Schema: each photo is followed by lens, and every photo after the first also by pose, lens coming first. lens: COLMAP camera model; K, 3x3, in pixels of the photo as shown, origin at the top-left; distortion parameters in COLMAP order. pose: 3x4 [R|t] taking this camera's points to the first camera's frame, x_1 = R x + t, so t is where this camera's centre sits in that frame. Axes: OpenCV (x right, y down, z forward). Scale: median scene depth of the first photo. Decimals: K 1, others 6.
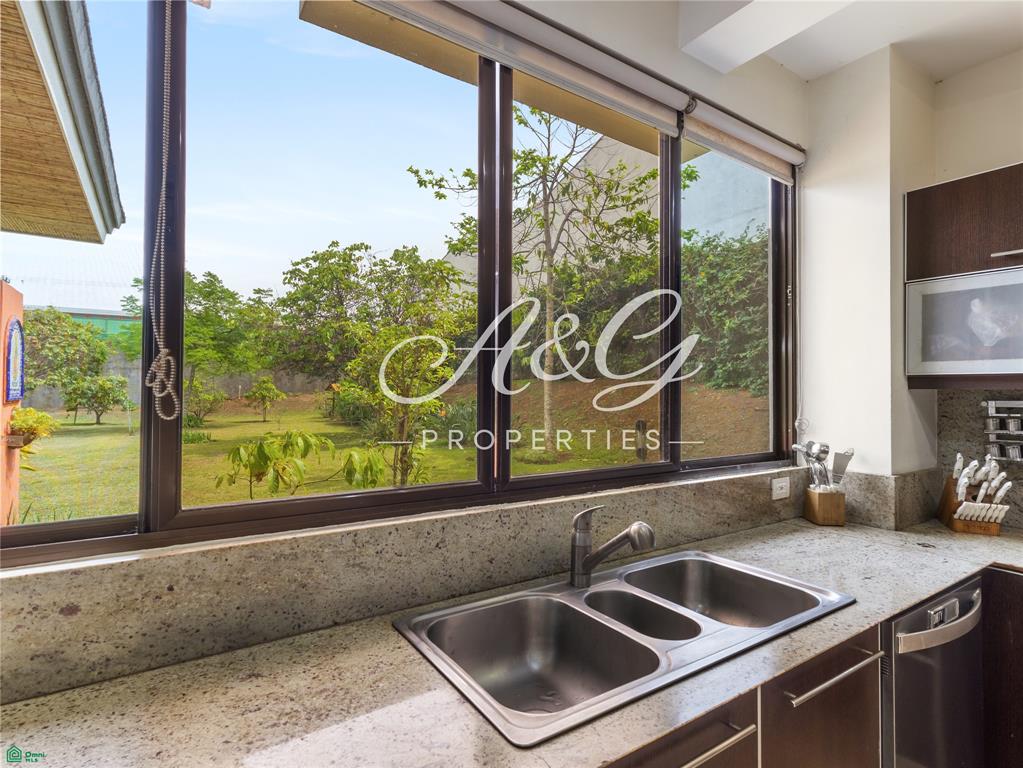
lens RADIAL K [[528.2, 0, 511.5], [0, 528.2, 384.0], [0, 0, 1]] dist [-0.000017, -0.000409]
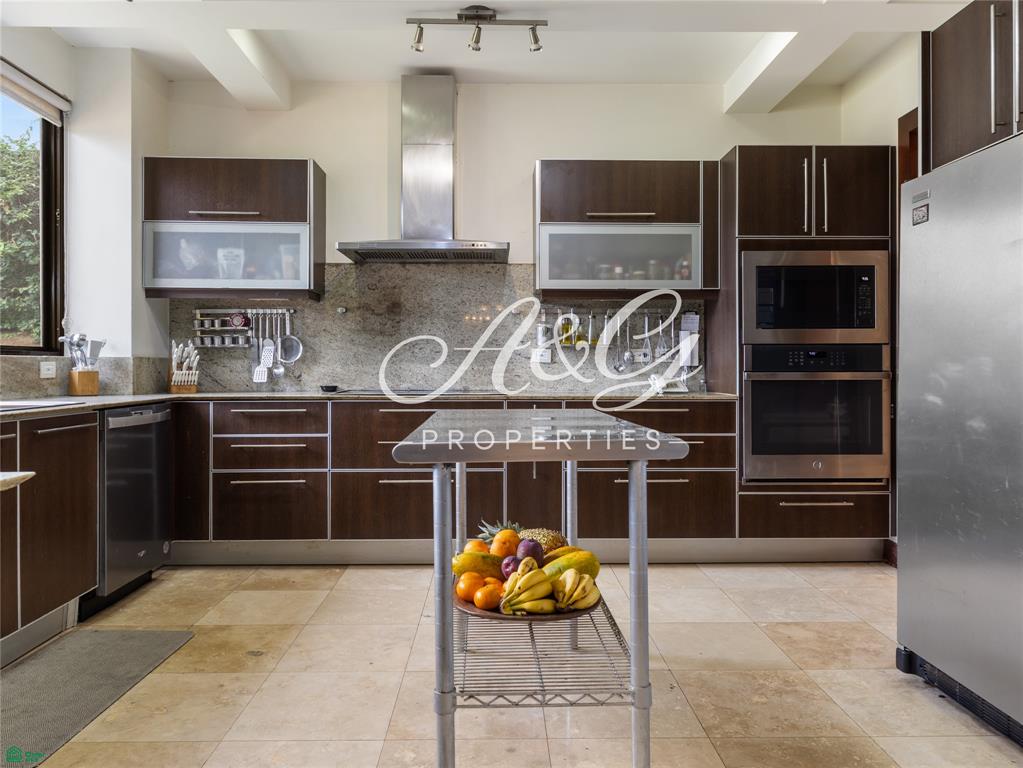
lens RADIAL K [[722.4, 0, 509.4], [0, 722.4, 367.6], [0, 0, 1]] dist [0.000823, -0.005386]
pose [[0.539417, -0.007160, 0.842008, -0.346604], [-0.012154, 0.999793, 0.016288, 0.153049], [-0.841951, -0.019019, 0.539219, -0.857522]]
